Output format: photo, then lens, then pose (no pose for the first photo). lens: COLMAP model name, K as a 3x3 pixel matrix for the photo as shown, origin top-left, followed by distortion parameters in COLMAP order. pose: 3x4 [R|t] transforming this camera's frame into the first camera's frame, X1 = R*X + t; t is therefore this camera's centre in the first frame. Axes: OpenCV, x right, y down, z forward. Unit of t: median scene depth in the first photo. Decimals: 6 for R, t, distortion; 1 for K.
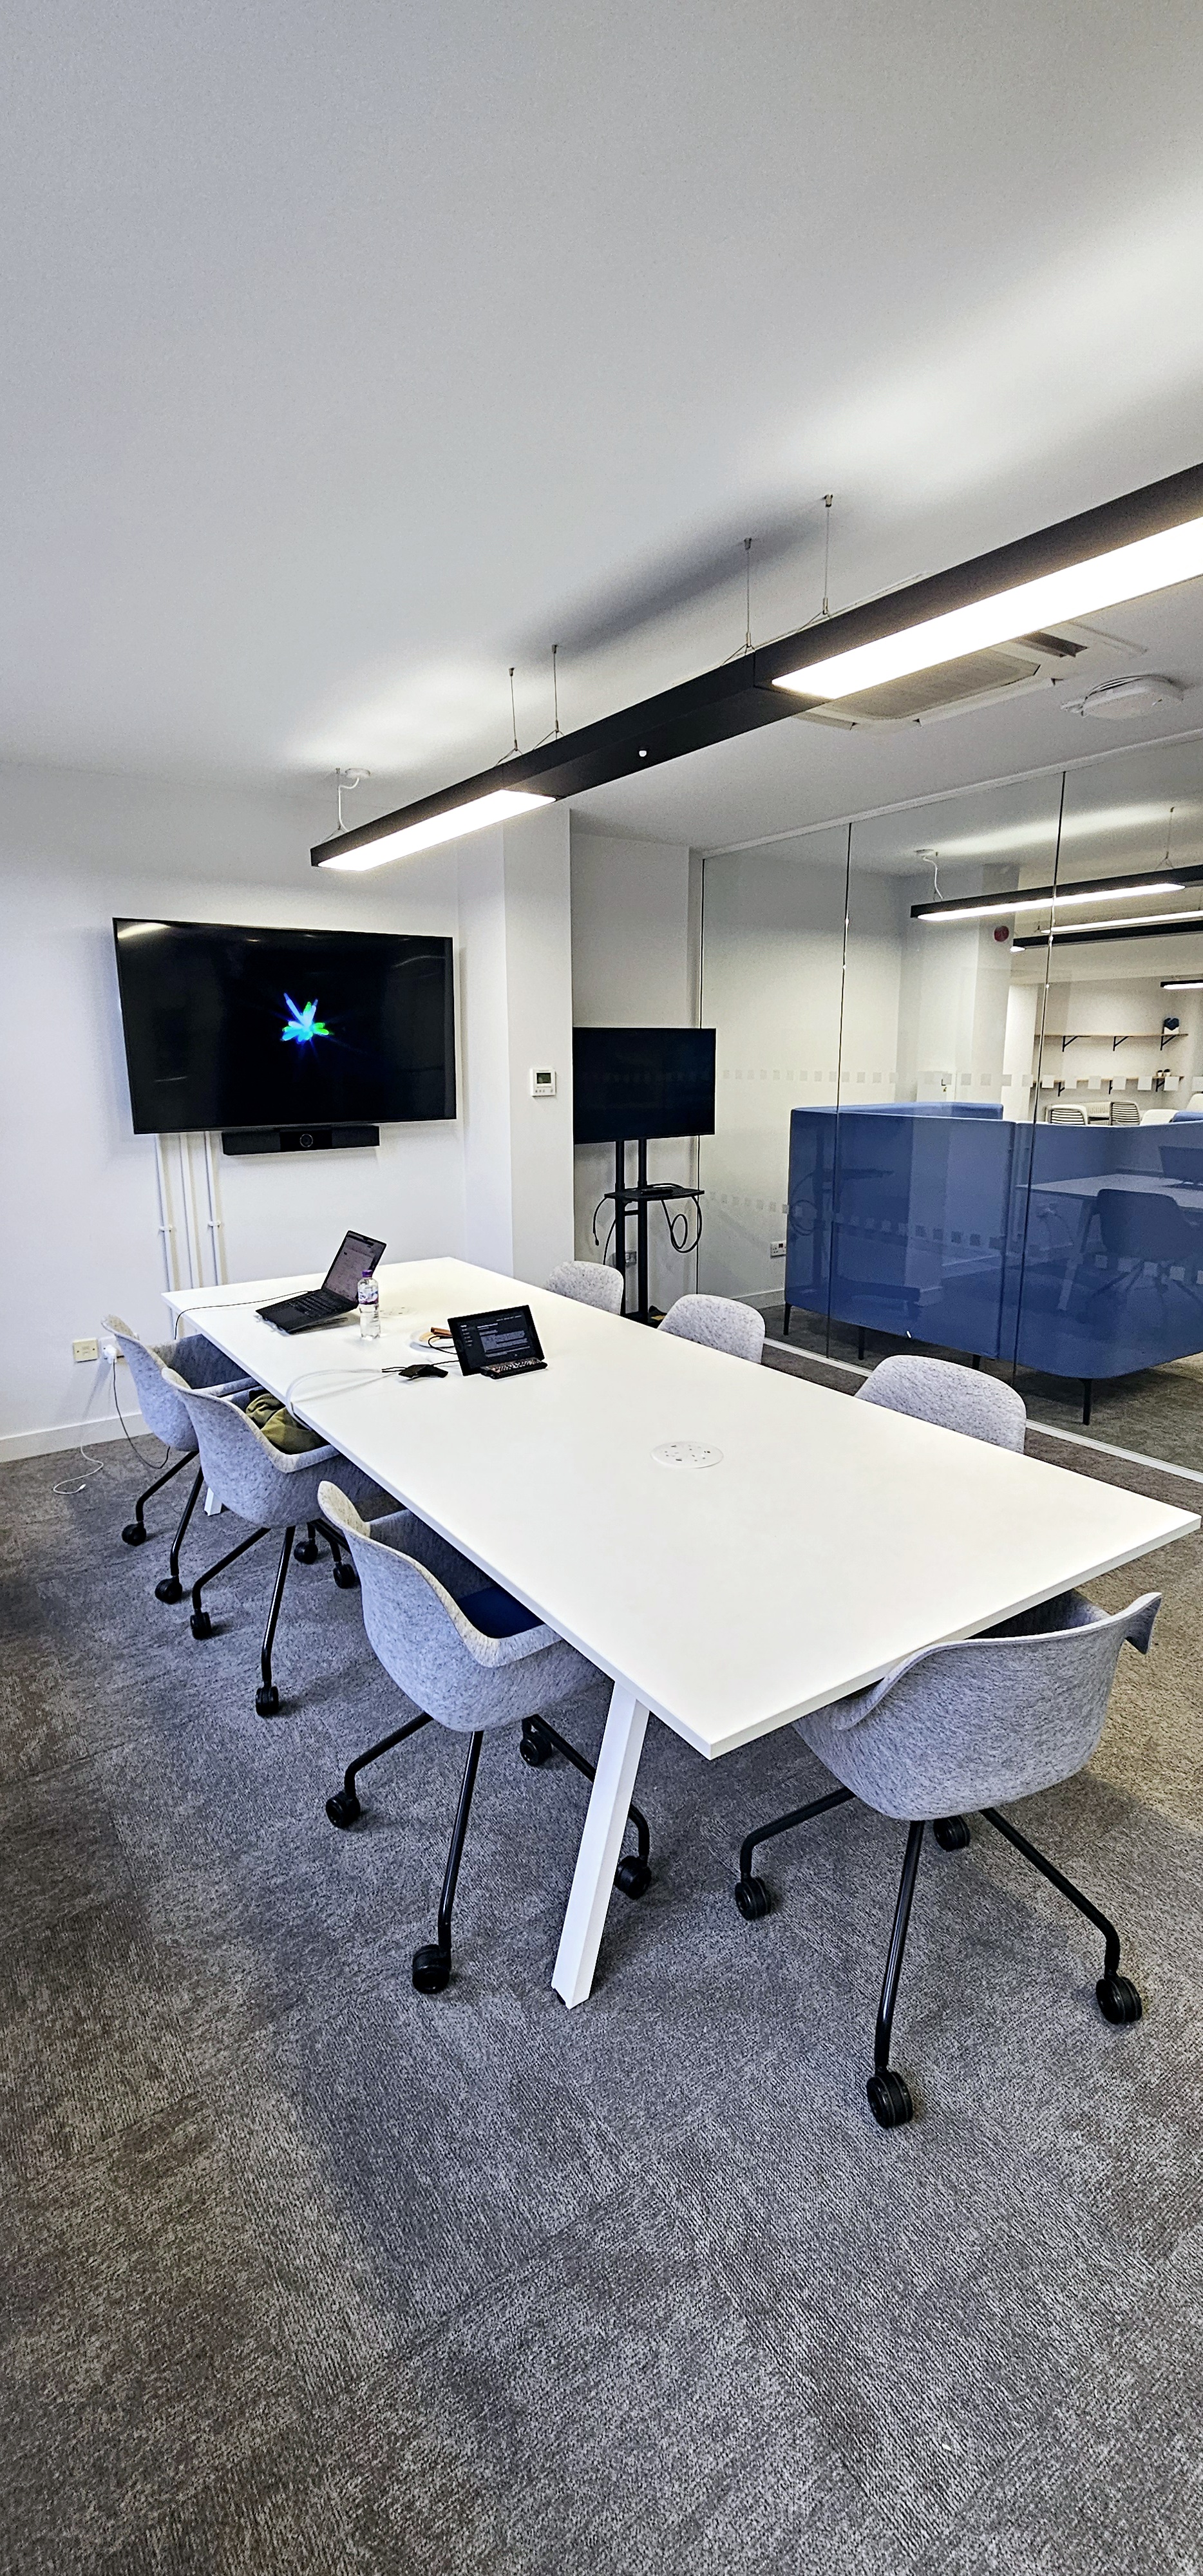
lens RADIAL K [[1063.3, 0, 601.5], [0, 1063.3, 1288.0], [0, 0, 1]] dist [0.000089, 0.000027]
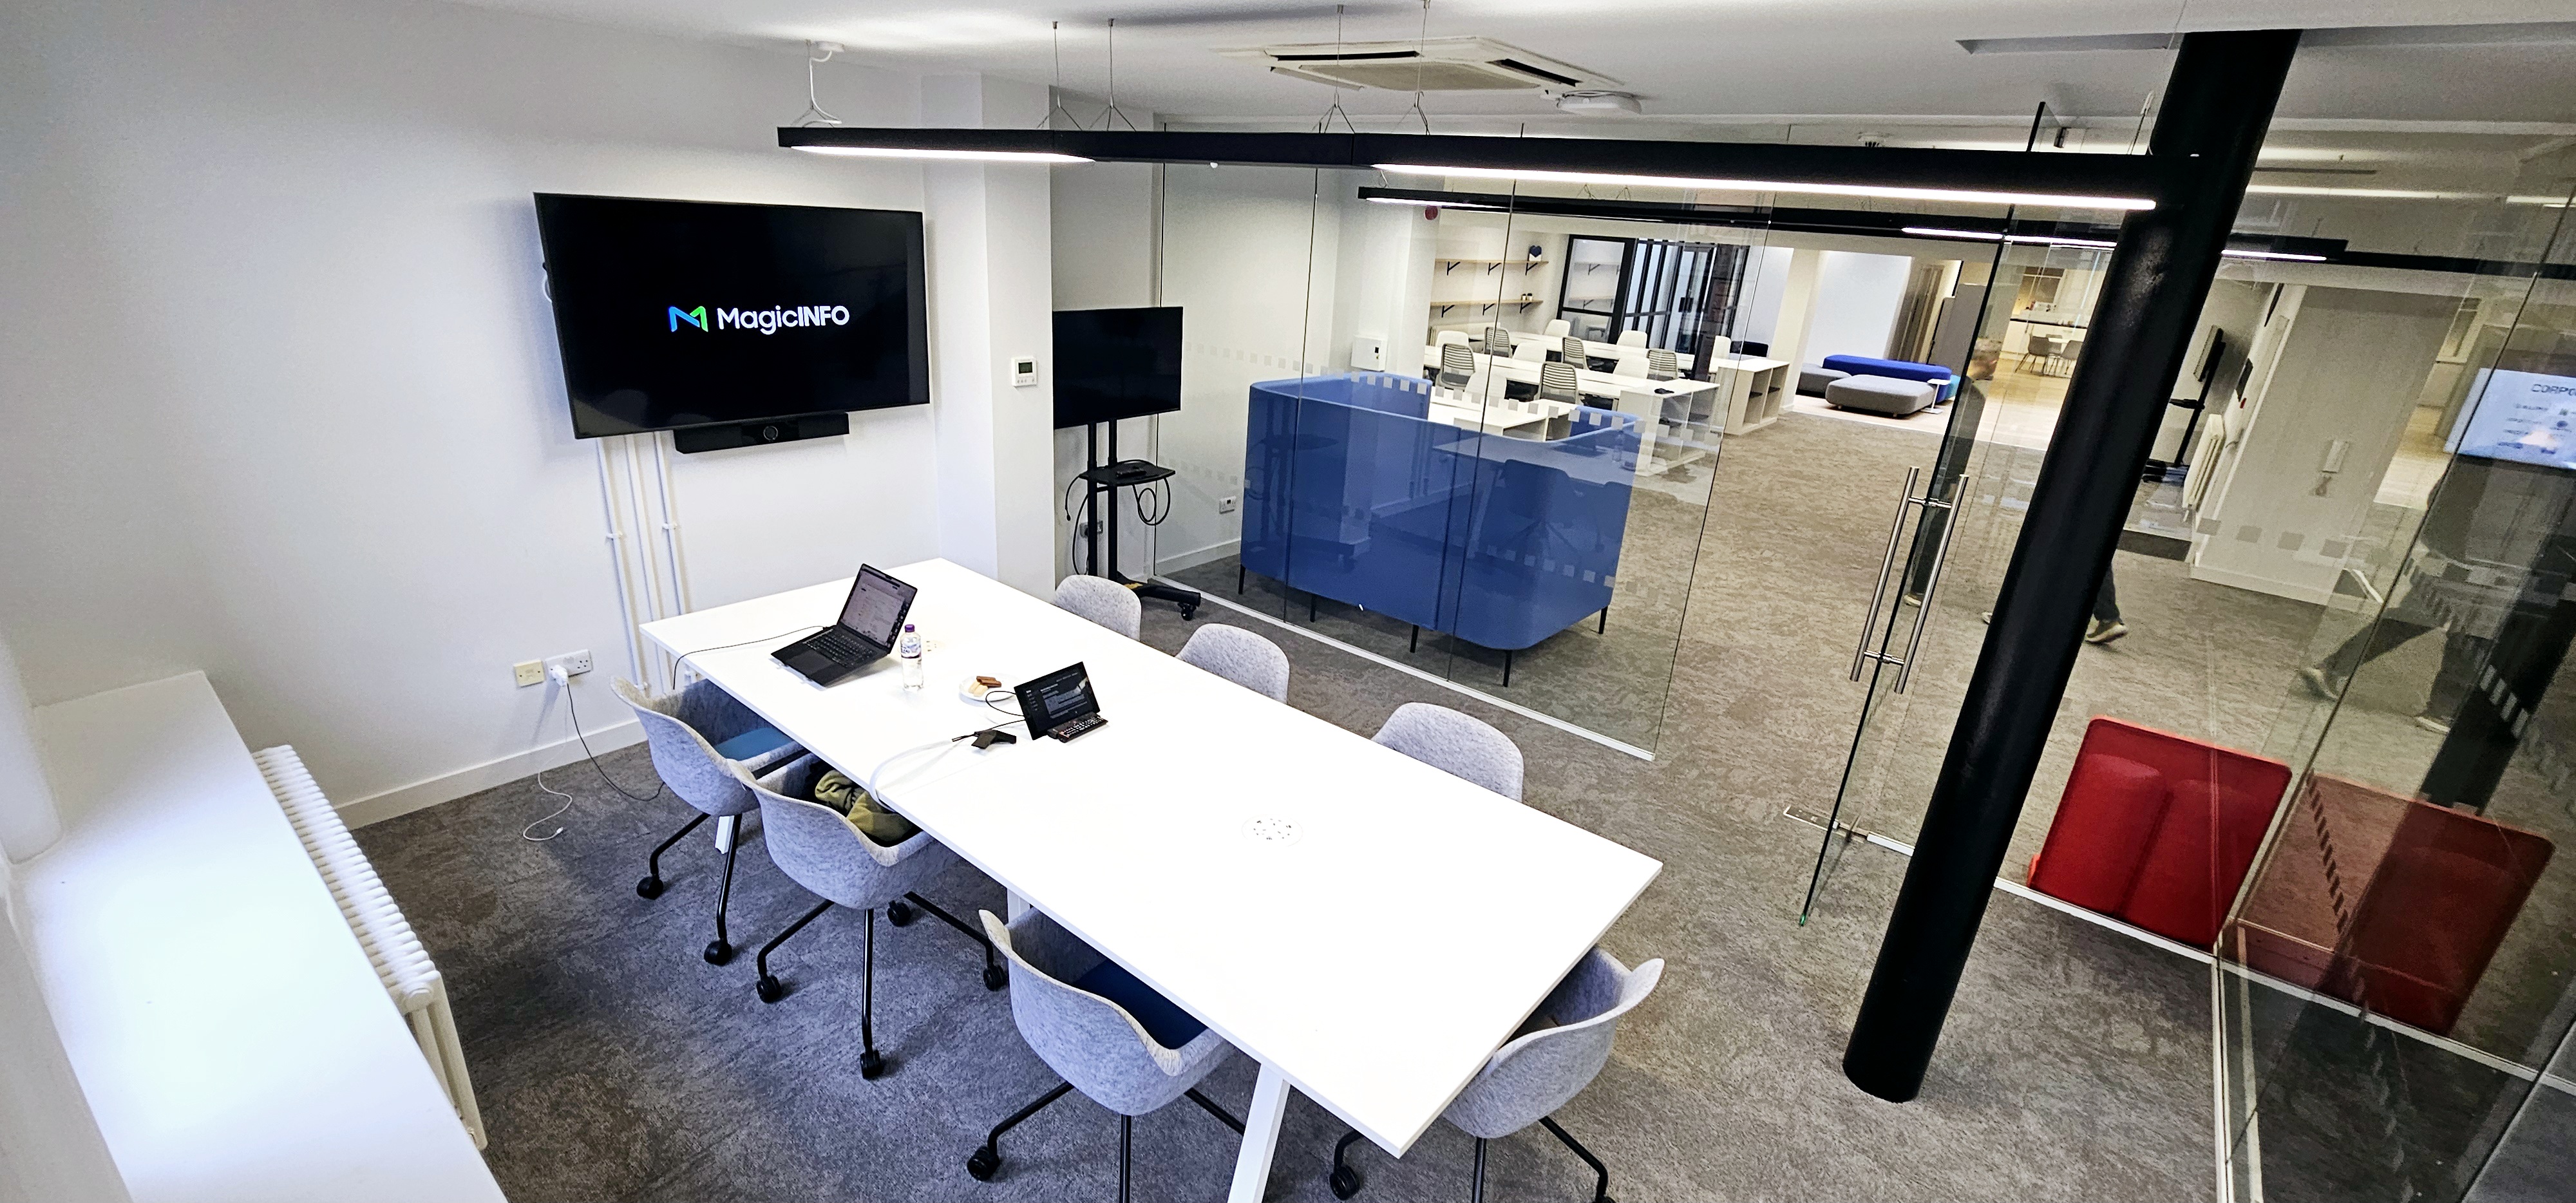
lens RADIAL K [[1046.4, 0, 1299.0], [0, 1046.4, 619.7], [0, 0, 1]] dist [0.000206, -0.000115]
pose [[0.955054, -0.033750, 0.294506, -0.142735], [-0.012396, 0.988081, 0.153432, -0.159618], [-0.296174, -0.150186, 0.943252, -0.039648]]
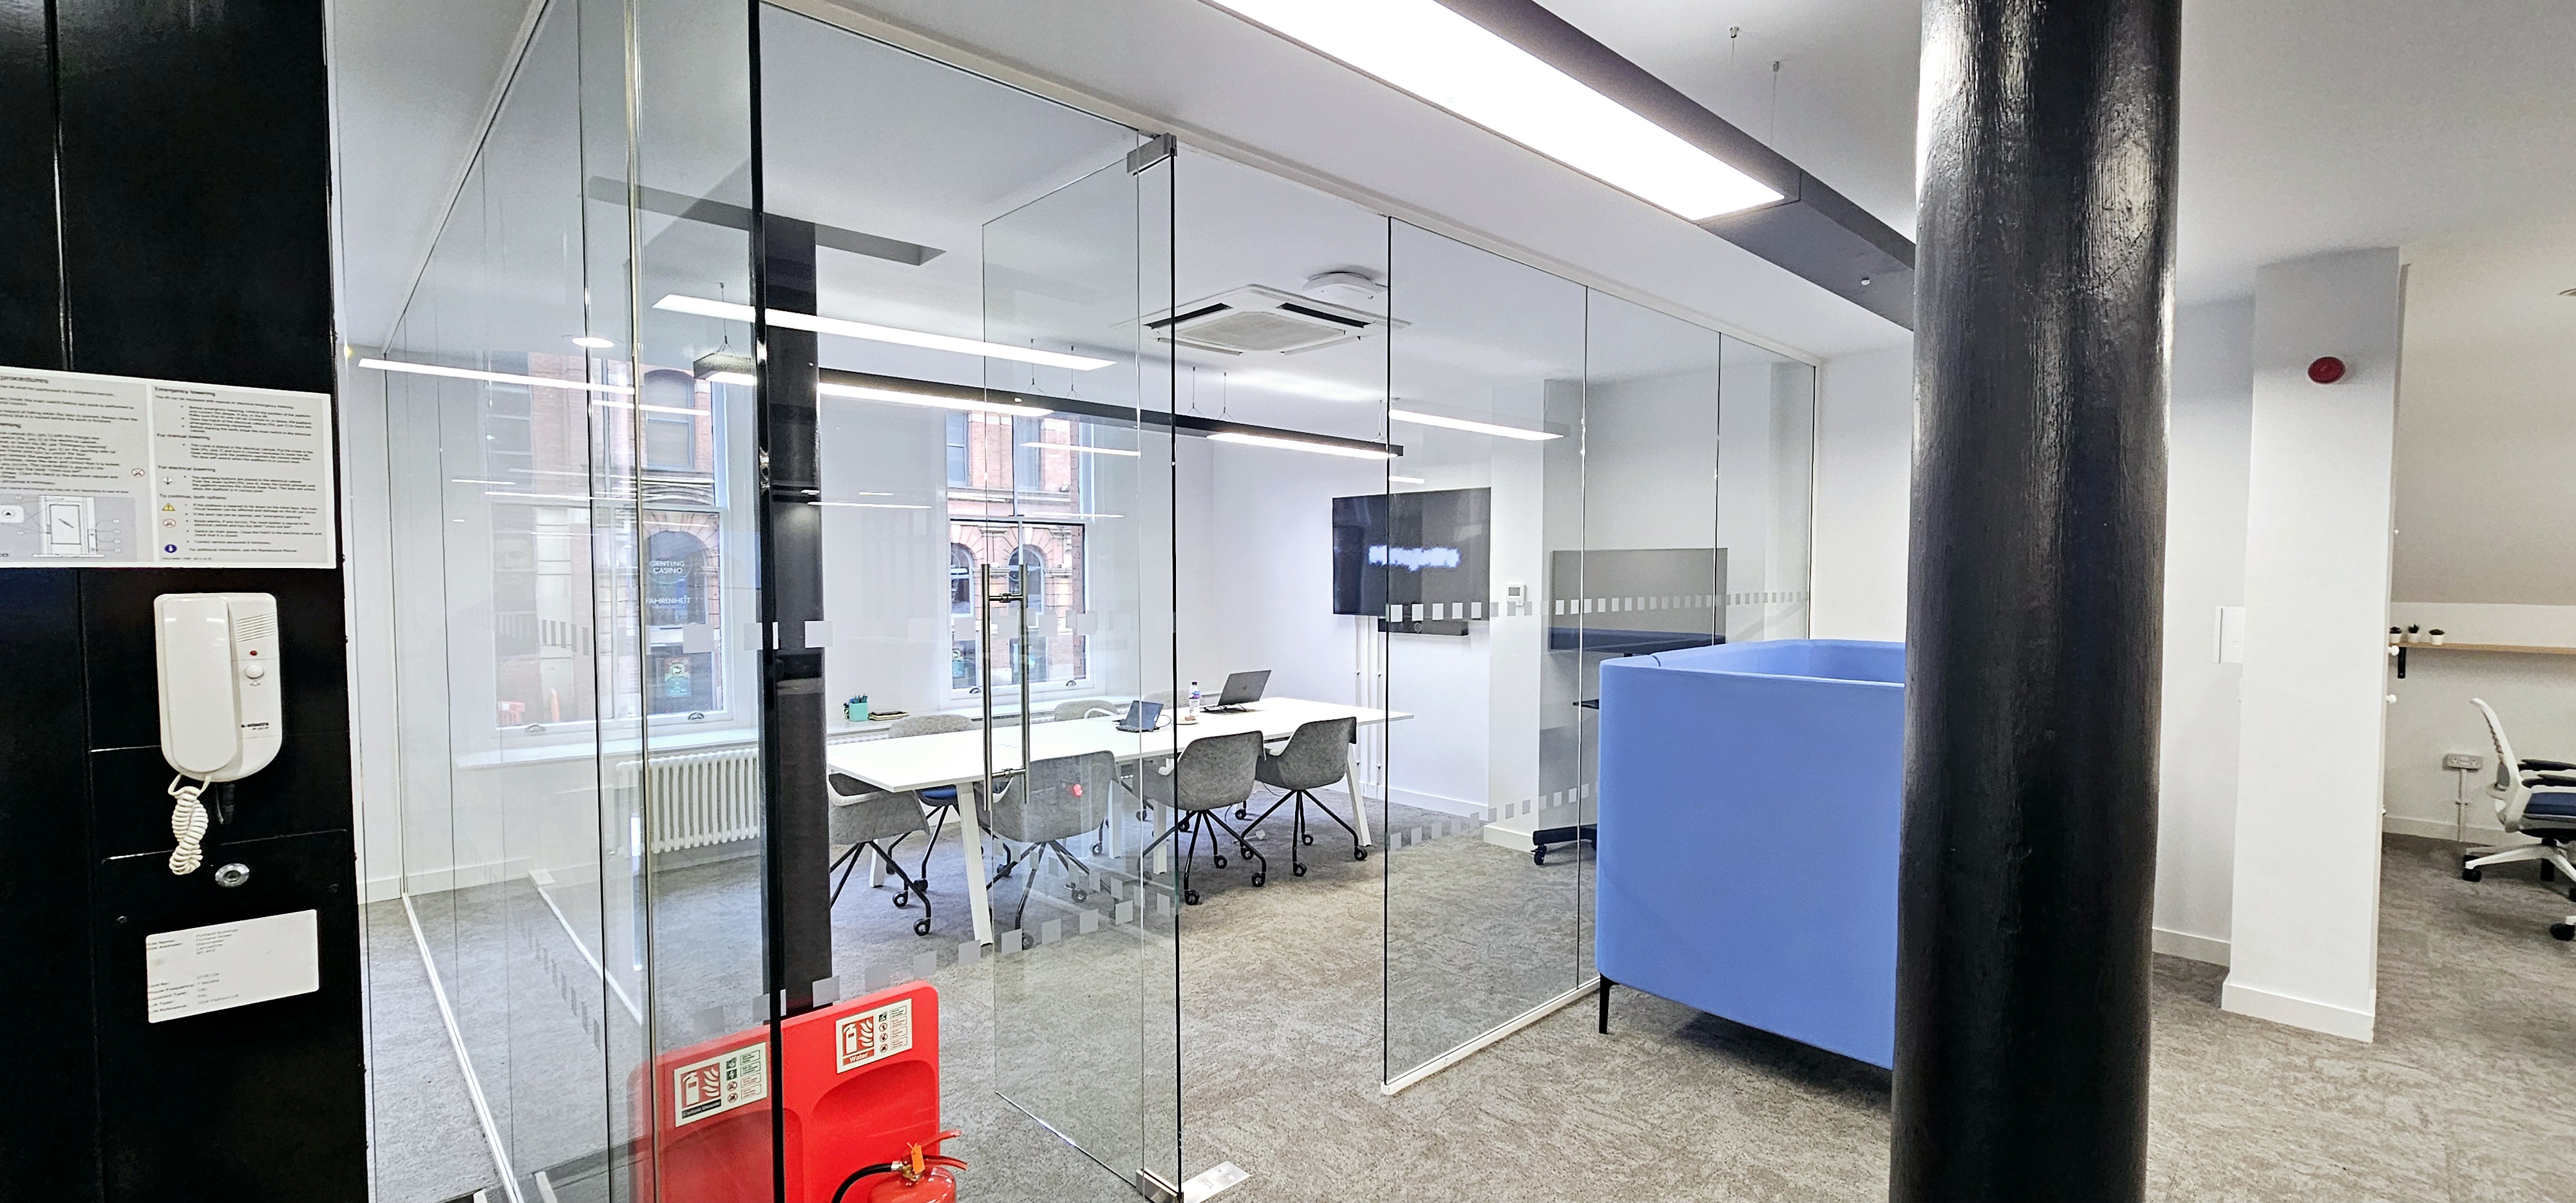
lens RADIAL K [[1063.3, 0, 1295.8], [0, 1063.3, 621.6], [0, 0, 1]] dist [0.000089, 0.000027]
pose [[0.162401, 0.054103, -0.985240, 1.514721], [-0.216875, 0.976036, 0.017849, -0.174015], [0.962596, 0.210776, 0.170243, 0.739413]]
